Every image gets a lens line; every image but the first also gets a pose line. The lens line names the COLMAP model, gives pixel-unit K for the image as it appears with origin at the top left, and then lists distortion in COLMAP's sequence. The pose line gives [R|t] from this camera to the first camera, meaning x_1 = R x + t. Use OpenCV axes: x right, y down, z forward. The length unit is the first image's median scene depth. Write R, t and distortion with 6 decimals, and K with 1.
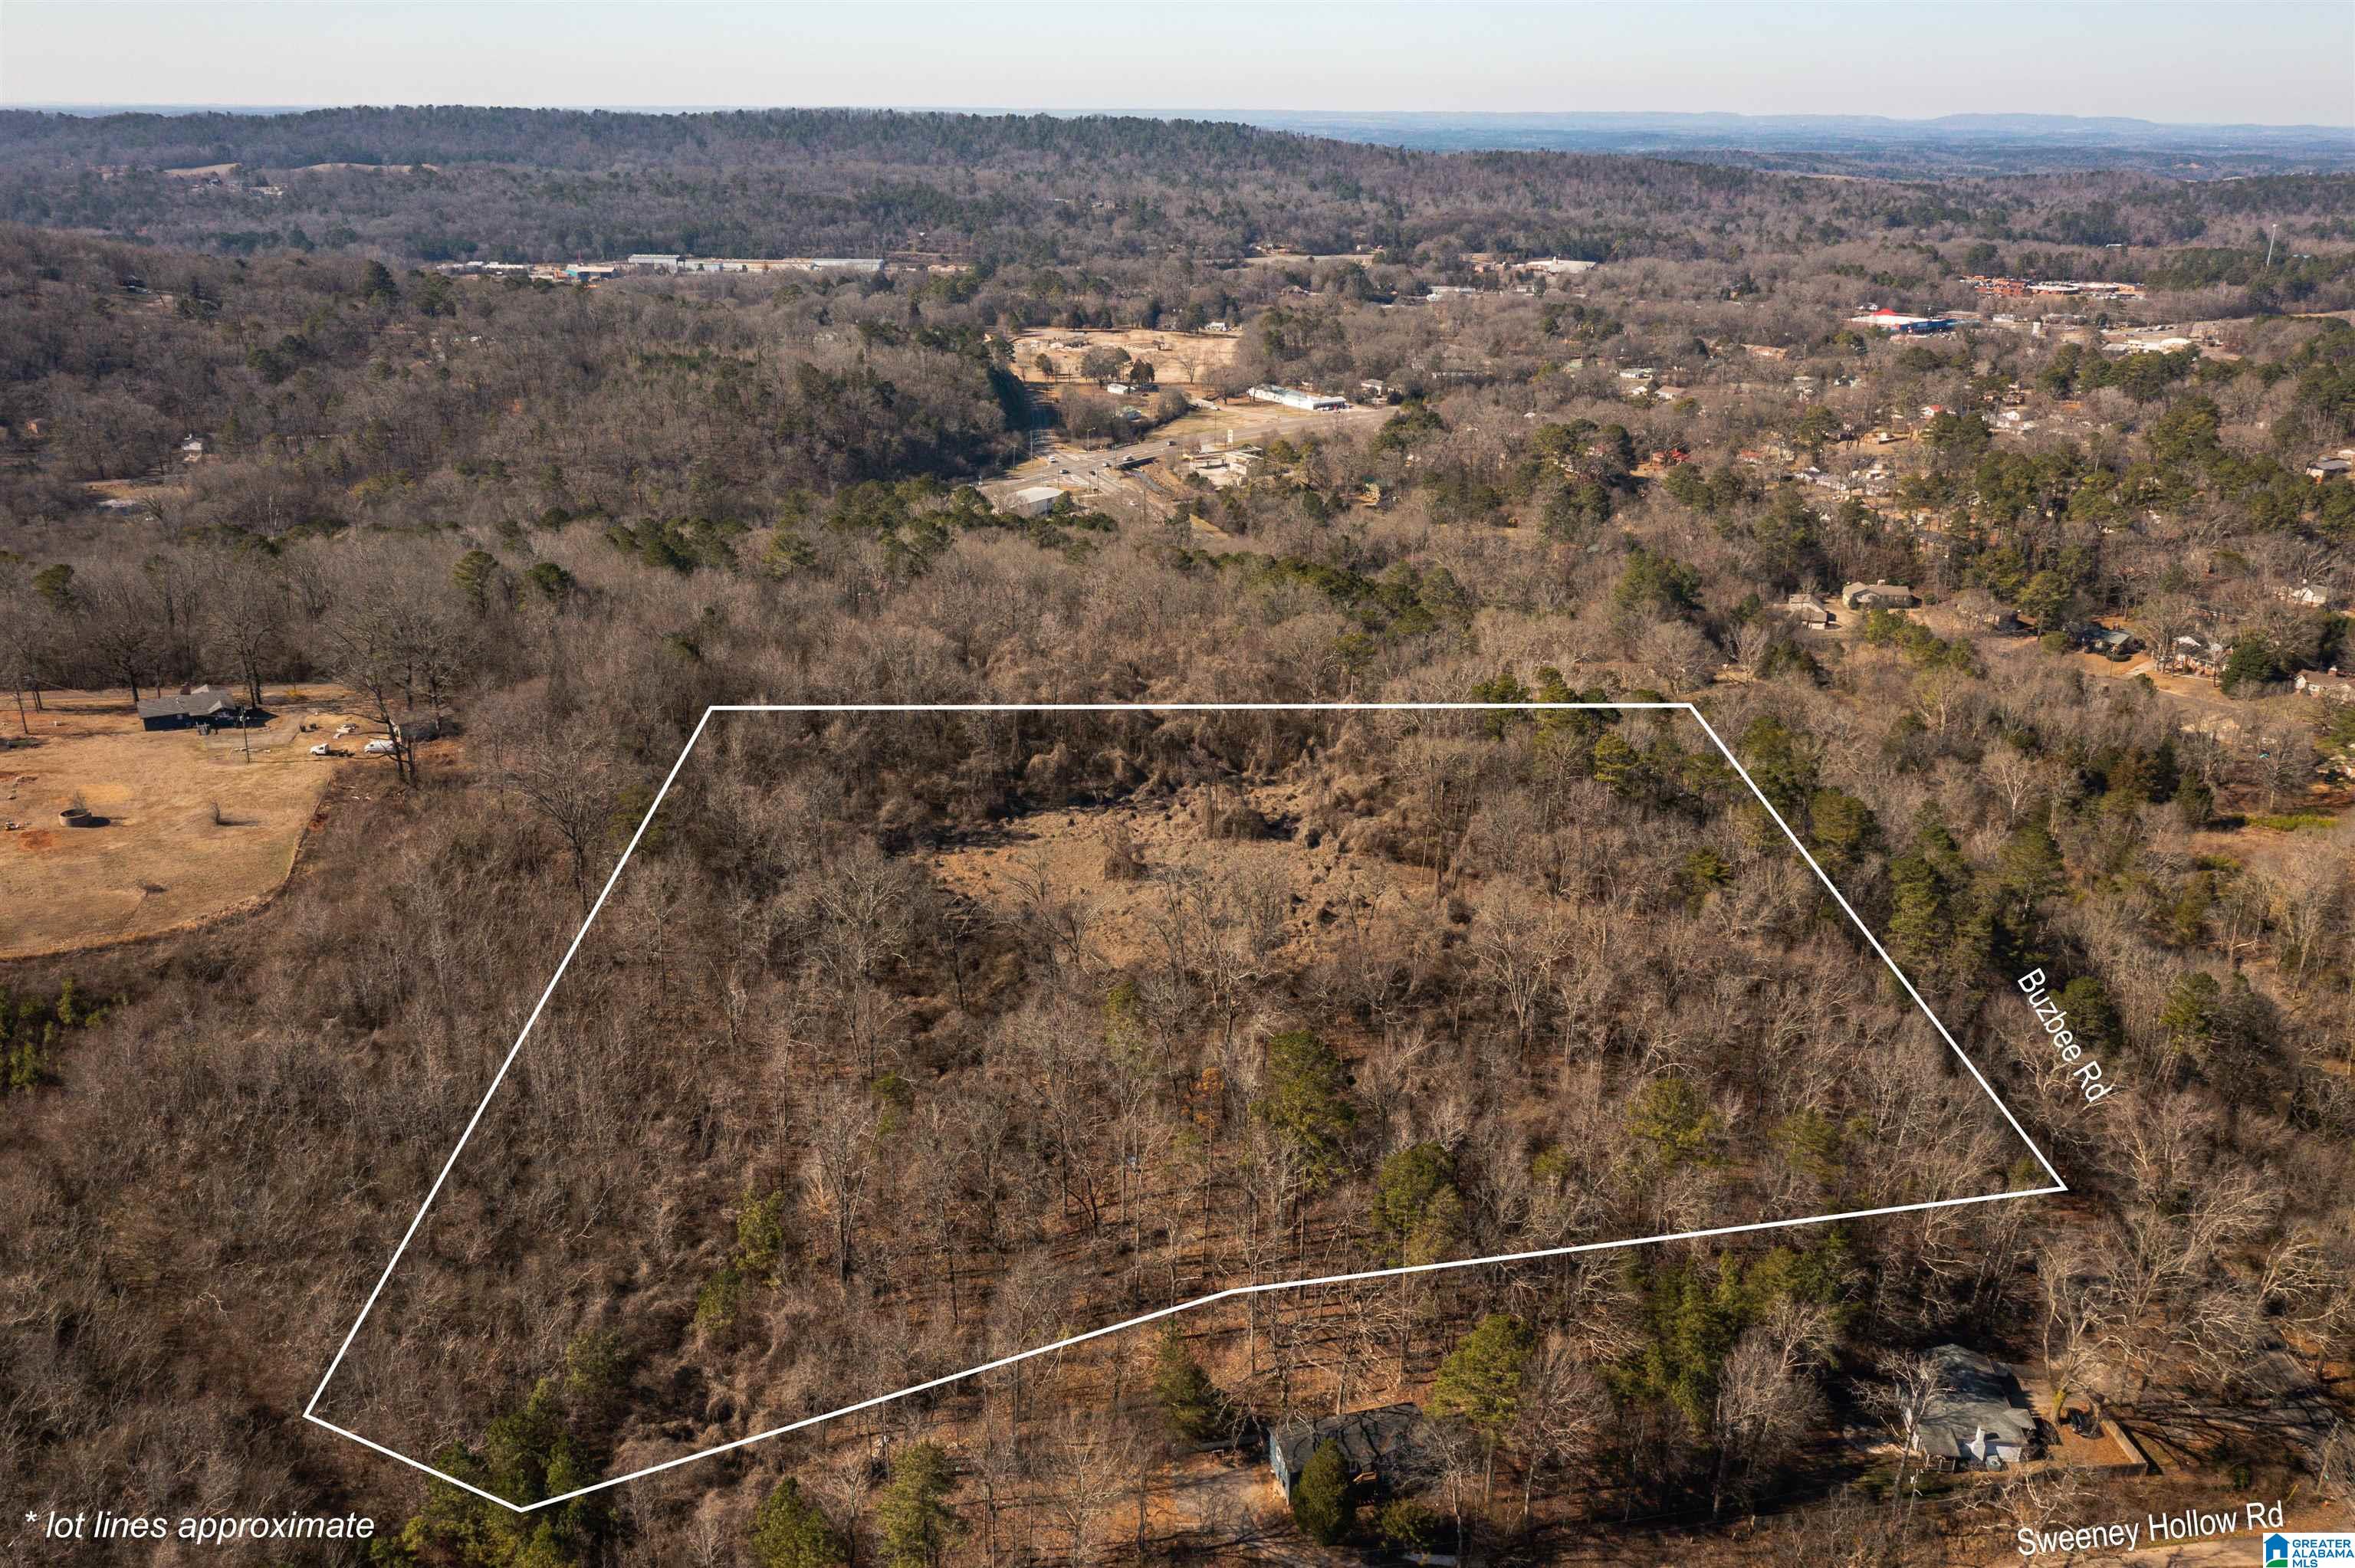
lens RADIAL K [[1883.0, 0, 1160.2], [0, 1883.0, 788.5], [0, 0, 1]] dist [-0.021682, 0.006383]
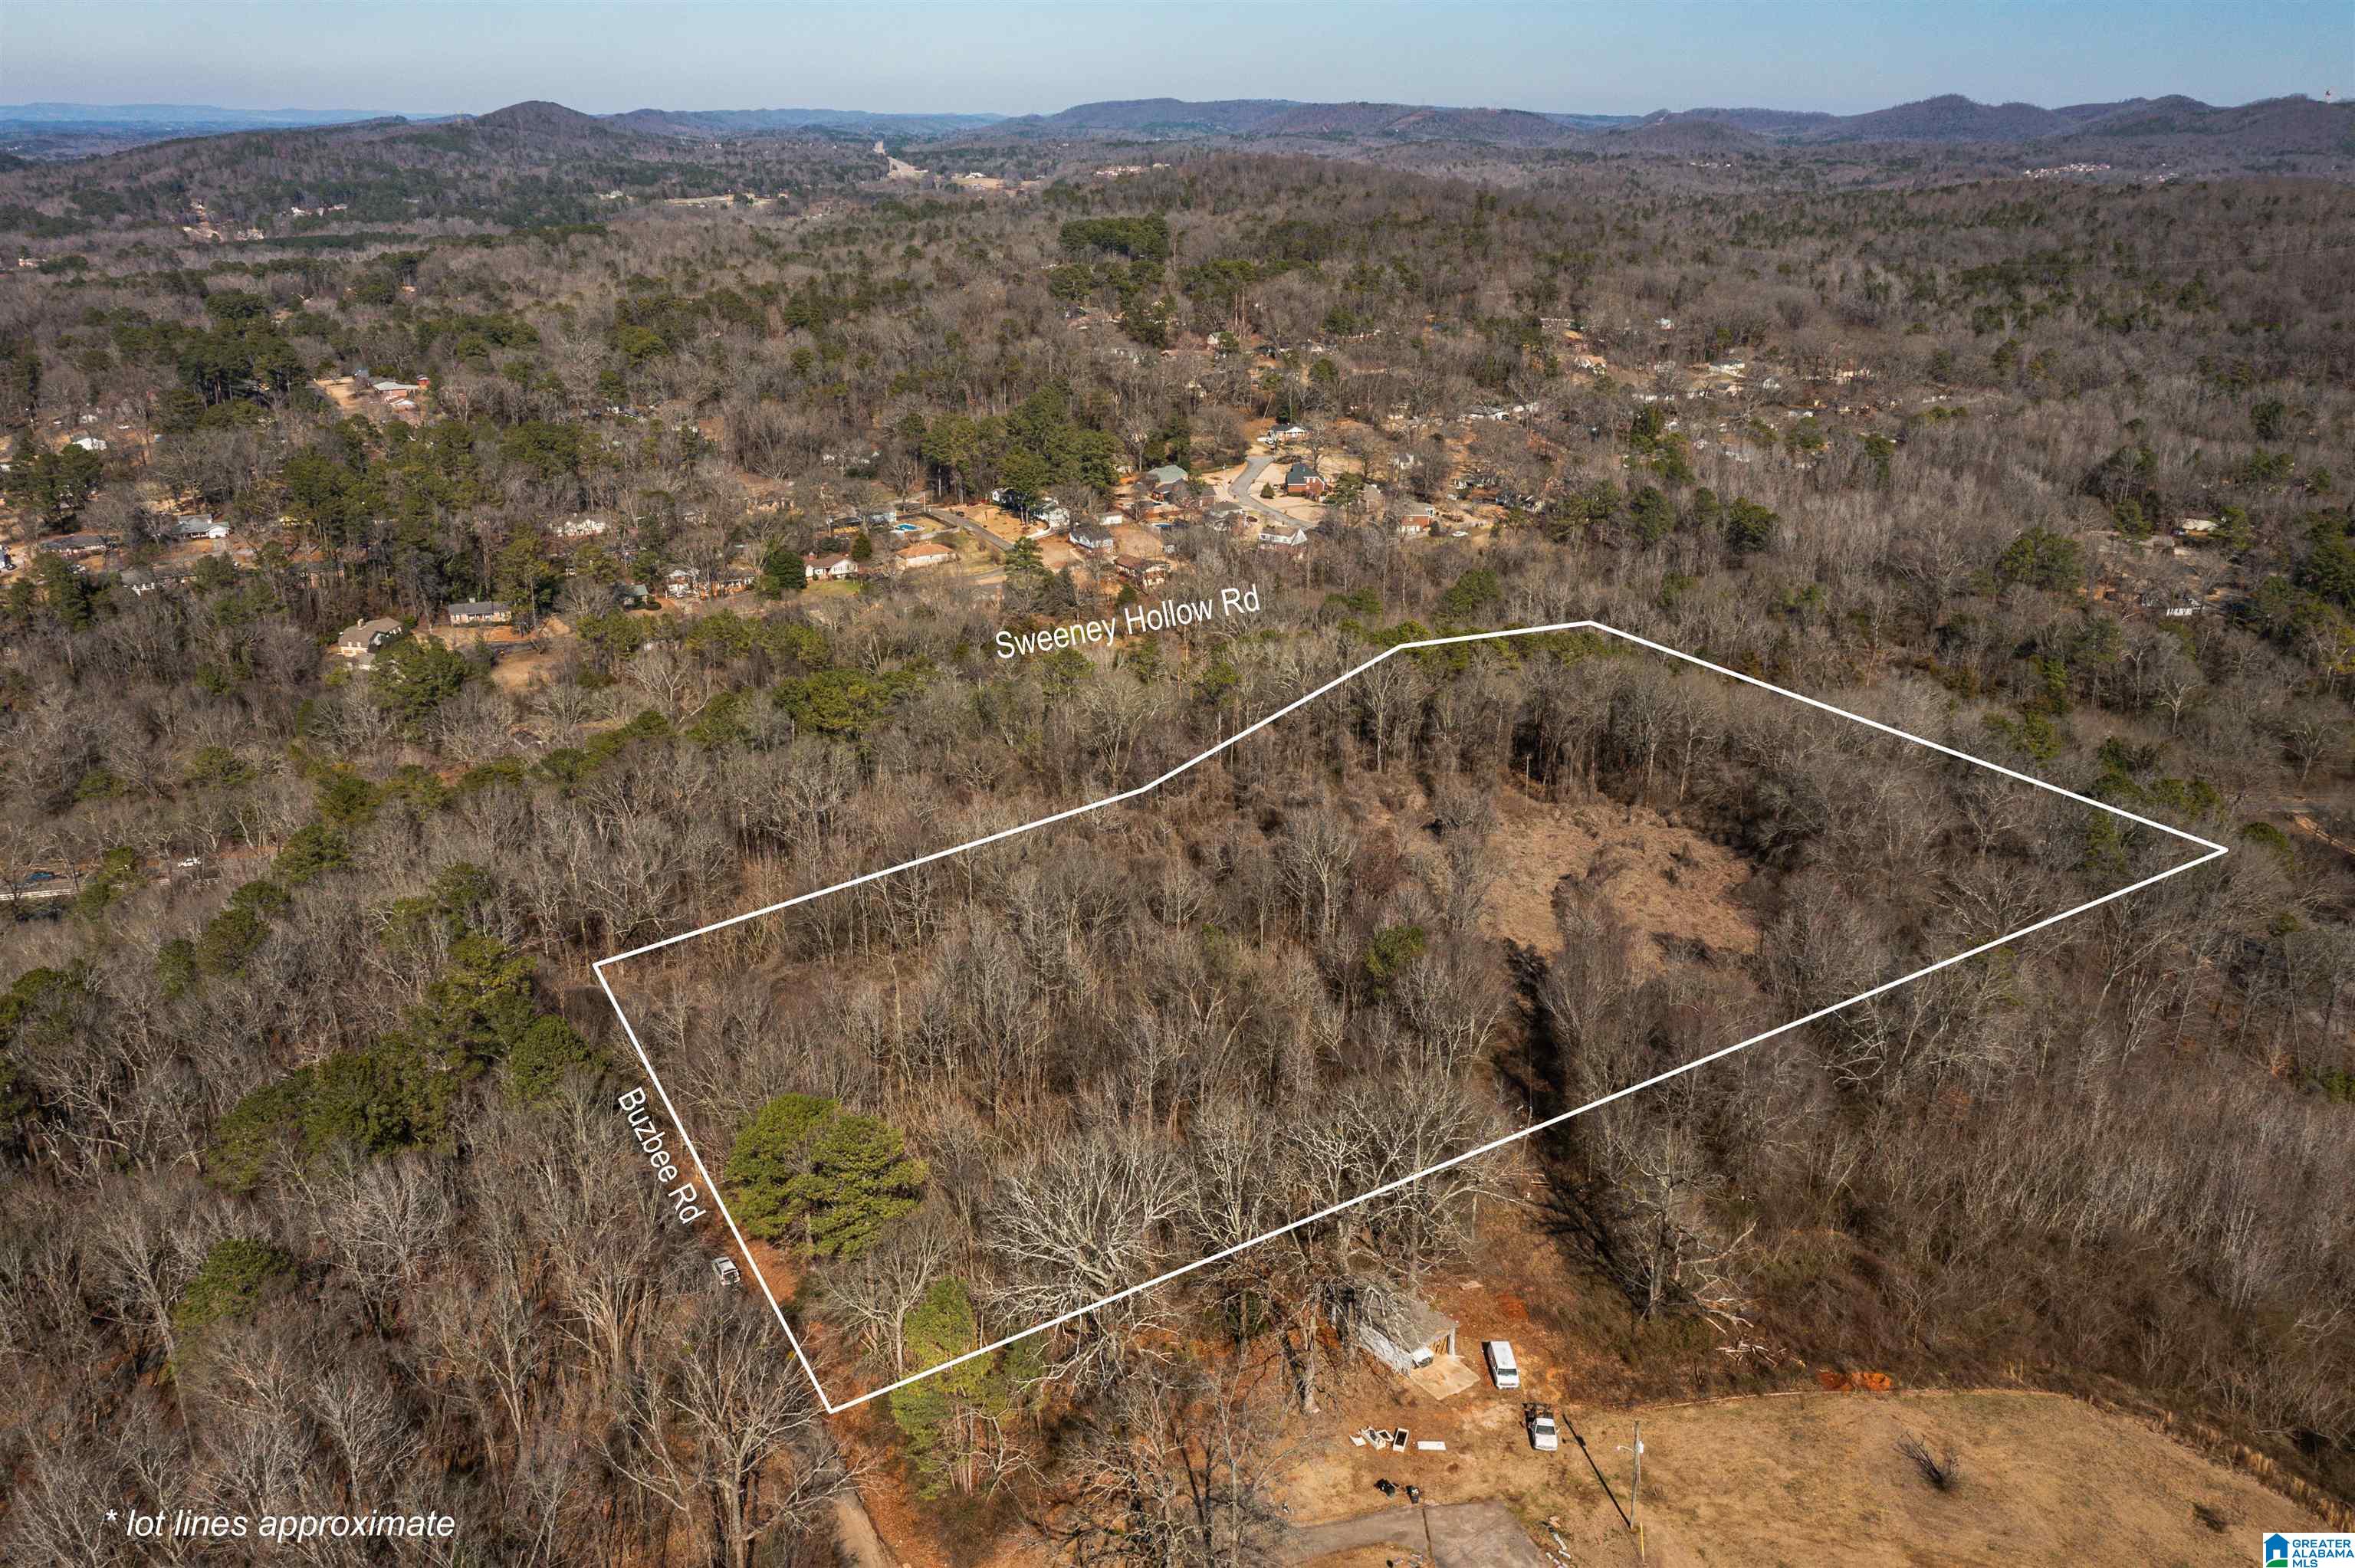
lens RADIAL K [[1873.4, 0, 1183.4], [0, 1873.4, 777.0], [0, 0, 1]] dist [-0.020391, 0.009283]
pose [[0.039538, -0.336106, 0.940994, -0.181120], [0.326952, 0.894242, 0.305669, -0.074553], [-0.944214, 0.295574, 0.145247, 0.210193]]
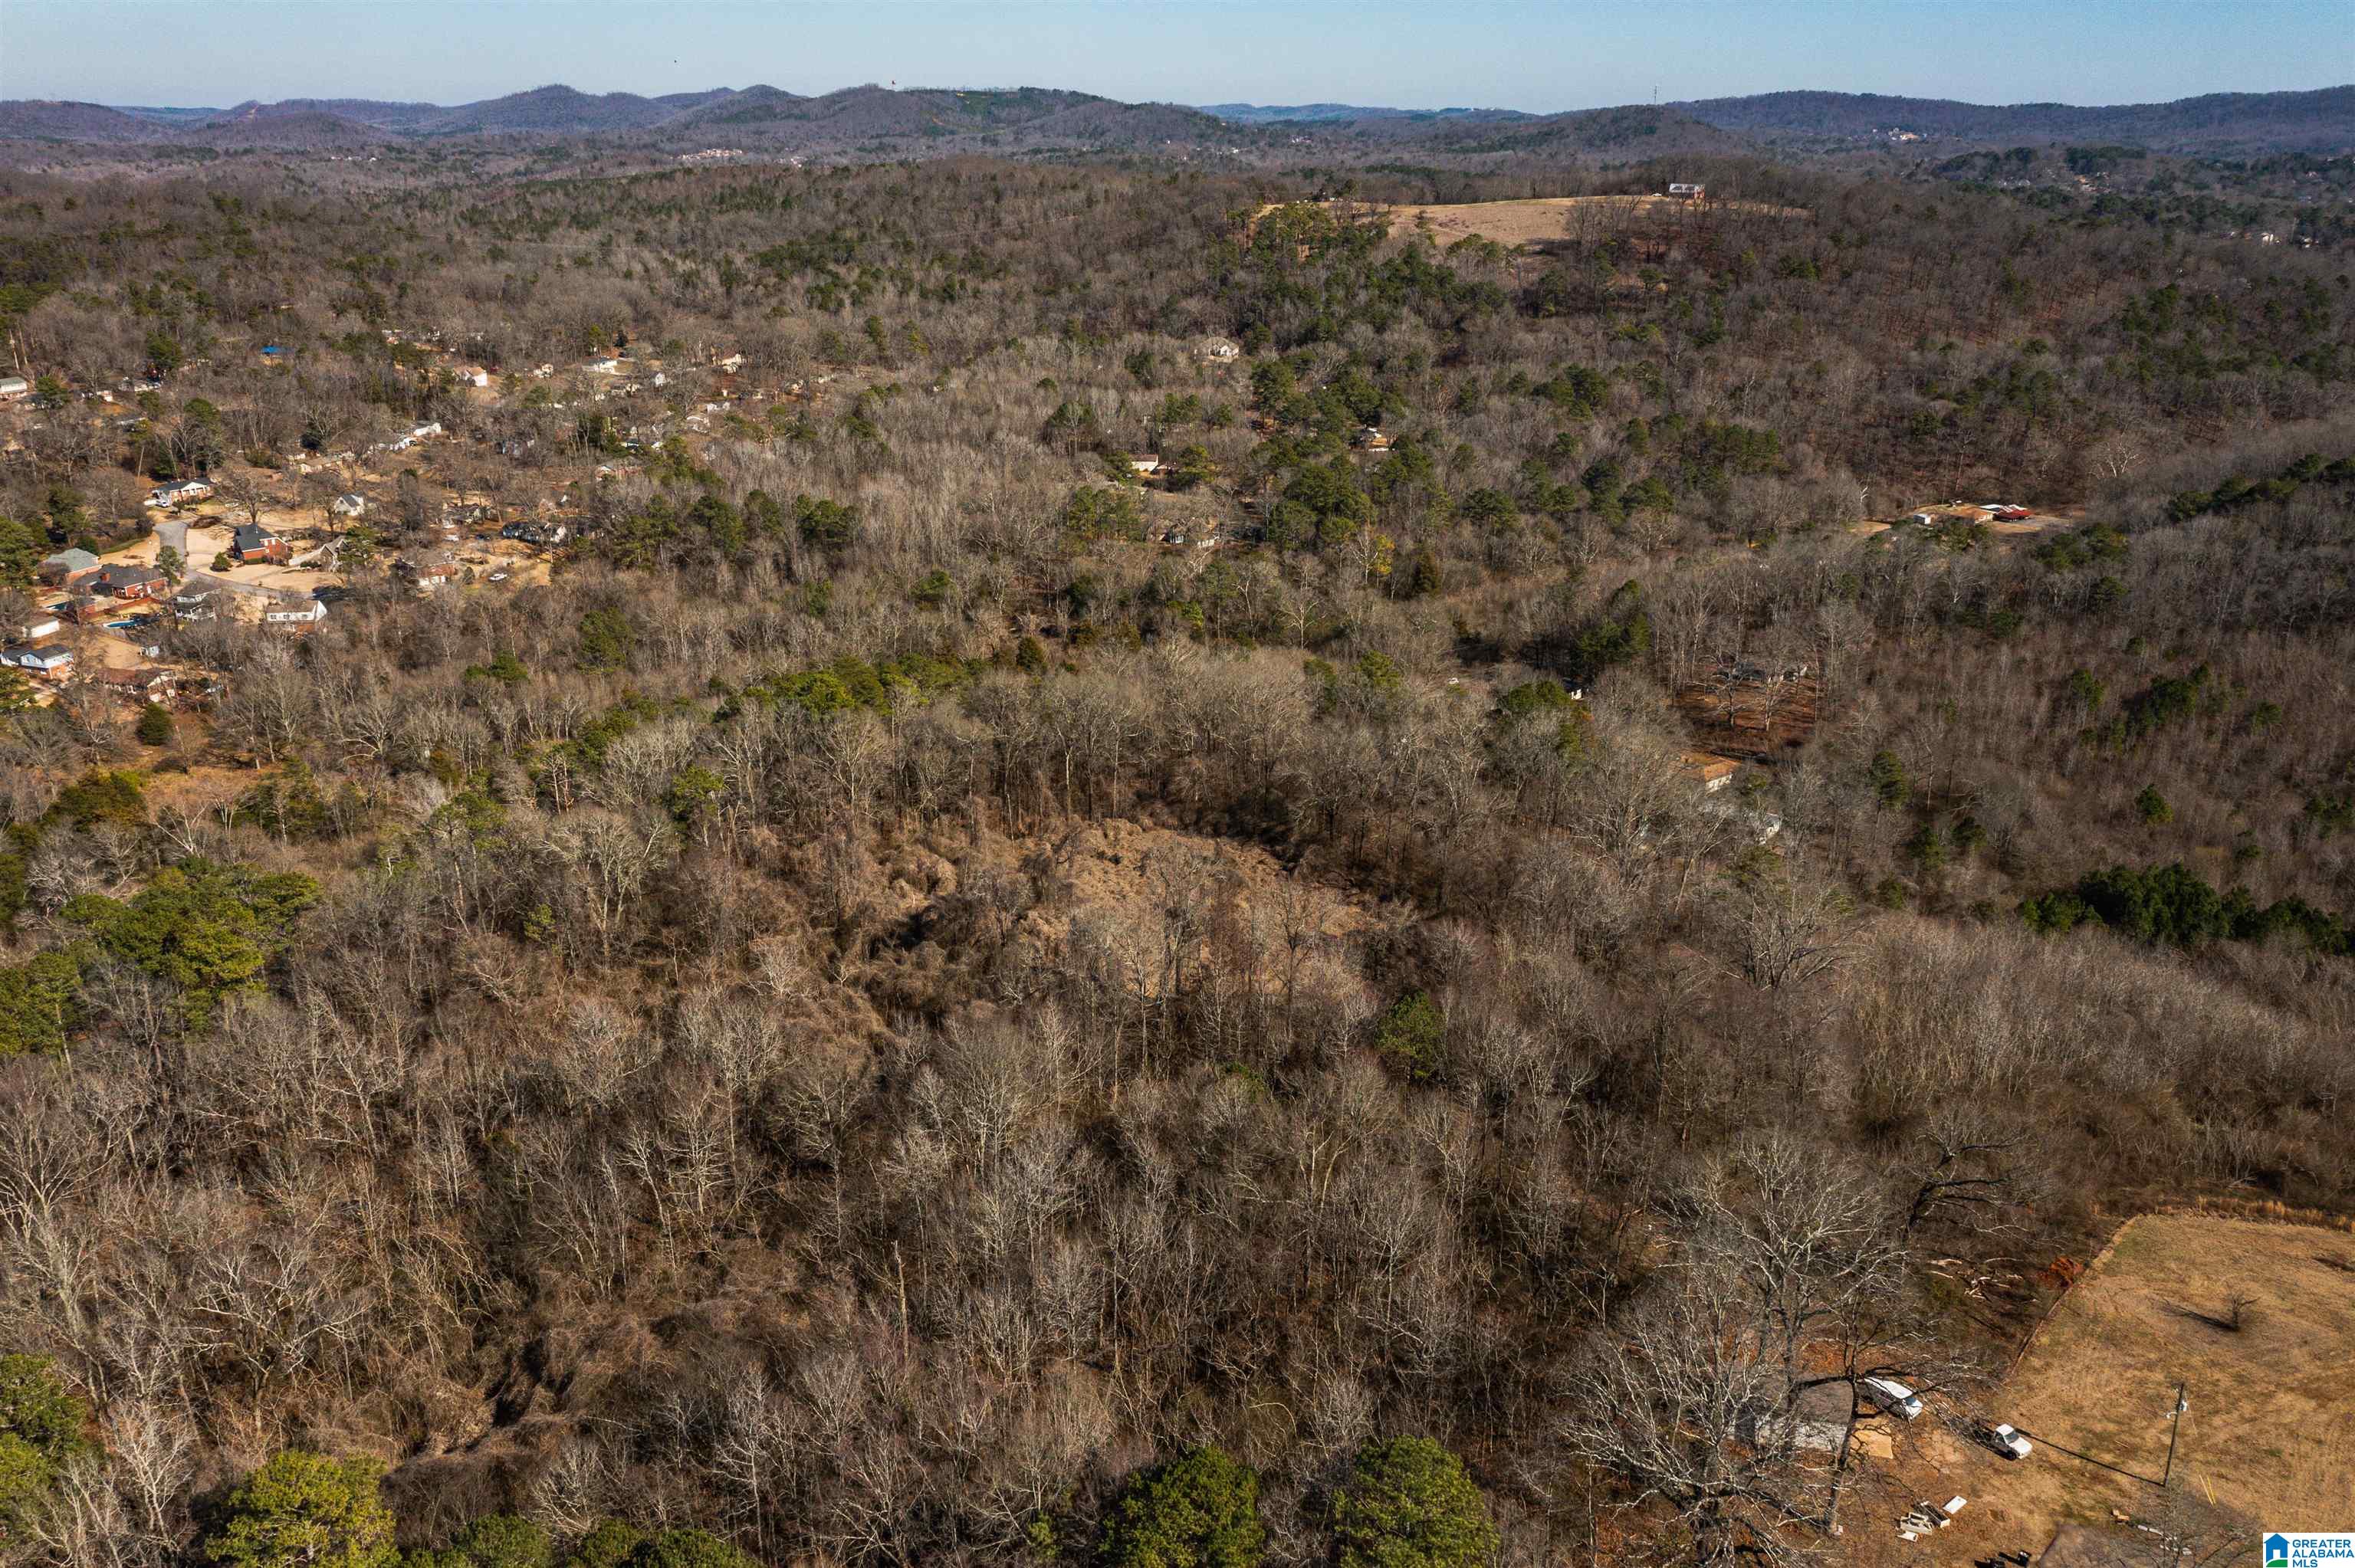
lens RADIAL K [[1865.3, 0, 1180.3], [0, 1865.3, 779.9], [0, 0, 1]] dist [-0.018320, 0.005959]
pose [[-0.613724, -0.271388, 0.741412, -0.132506], [0.256461, 0.819616, 0.512307, -0.096027], [-0.746707, 0.504558, -0.433418, 0.275851]]
